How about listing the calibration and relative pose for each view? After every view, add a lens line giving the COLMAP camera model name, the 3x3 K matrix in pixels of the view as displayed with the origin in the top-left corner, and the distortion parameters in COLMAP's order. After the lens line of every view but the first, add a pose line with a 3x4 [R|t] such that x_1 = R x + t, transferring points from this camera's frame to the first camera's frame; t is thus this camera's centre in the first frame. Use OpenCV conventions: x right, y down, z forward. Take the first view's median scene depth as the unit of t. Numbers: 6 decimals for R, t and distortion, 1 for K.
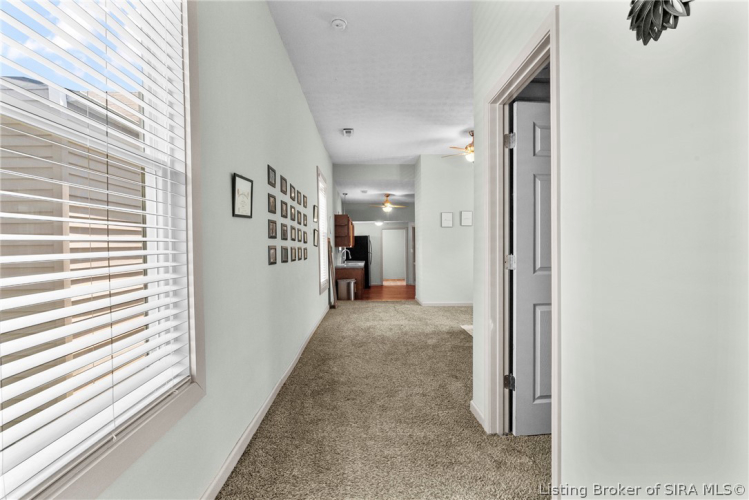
lens RADIAL K [[345.2, 0, 378.8], [0, 345.2, 250.6], [0, 0, 1]] dist [0.001218, 0.000203]
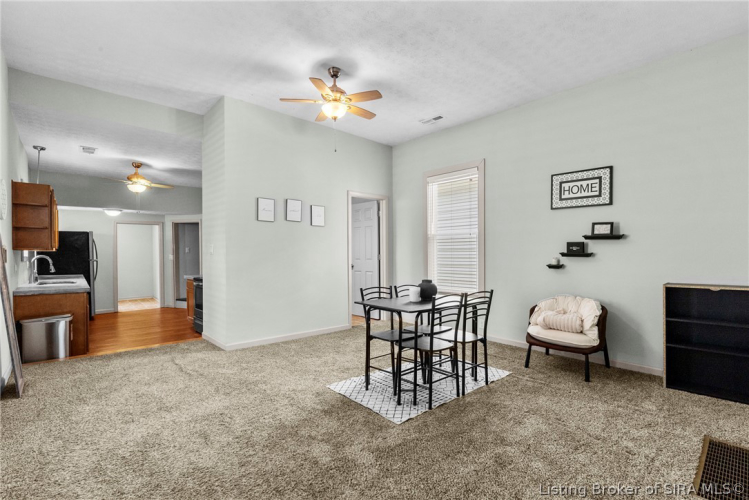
lens RADIAL K [[345.2, 0, 376.4], [0, 345.2, 254.5], [0, 0, 1]] dist [0.001218, 0.000203]
pose [[0.763381, 0.004430, 0.645934, -0.051582], [-0.001949, 0.999988, -0.004555, -0.003181], [-0.645946, 0.002218, 0.763380, 0.314489]]
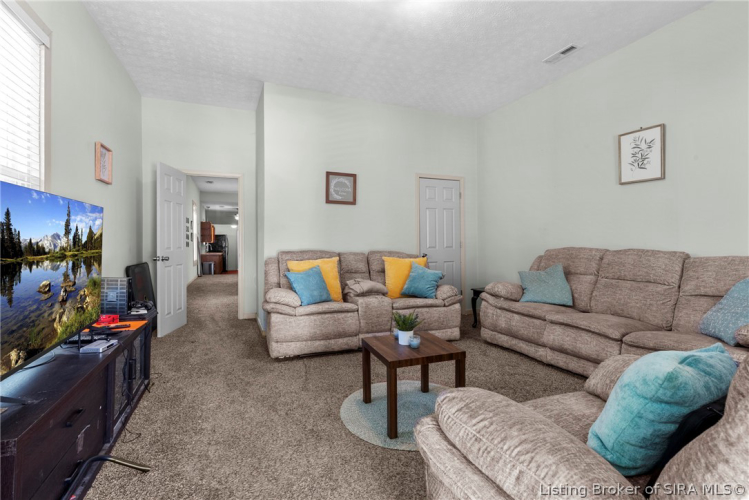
lens RADIAL K [[345.2, 0, 371.2], [0, 345.2, 245.1], [0, 0, 1]] dist [0.001218, 0.000203]
pose [[0.940595, 0.007868, 0.339440, 0.071218], [-0.005390, 0.999952, -0.008241, 0.012578], [-0.339488, 0.005922, 0.940592, -0.757154]]
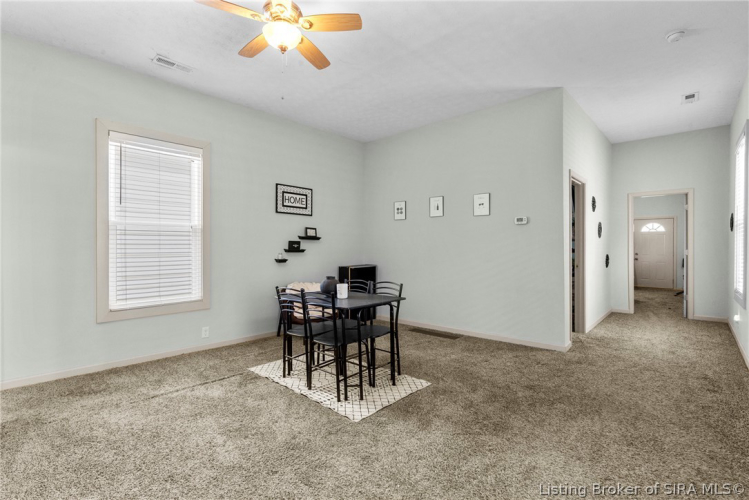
lens RADIAL K [[345.2, 0, 376.0], [0, 345.2, 248.8], [0, 0, 1]] dist [0.001218, 0.000203]
pose [[-0.710063, 0.006744, 0.704106, -0.070013], [0.014623, 0.999880, 0.005170, -0.010139], [-0.703986, 0.013967, -0.710076, 0.825196]]
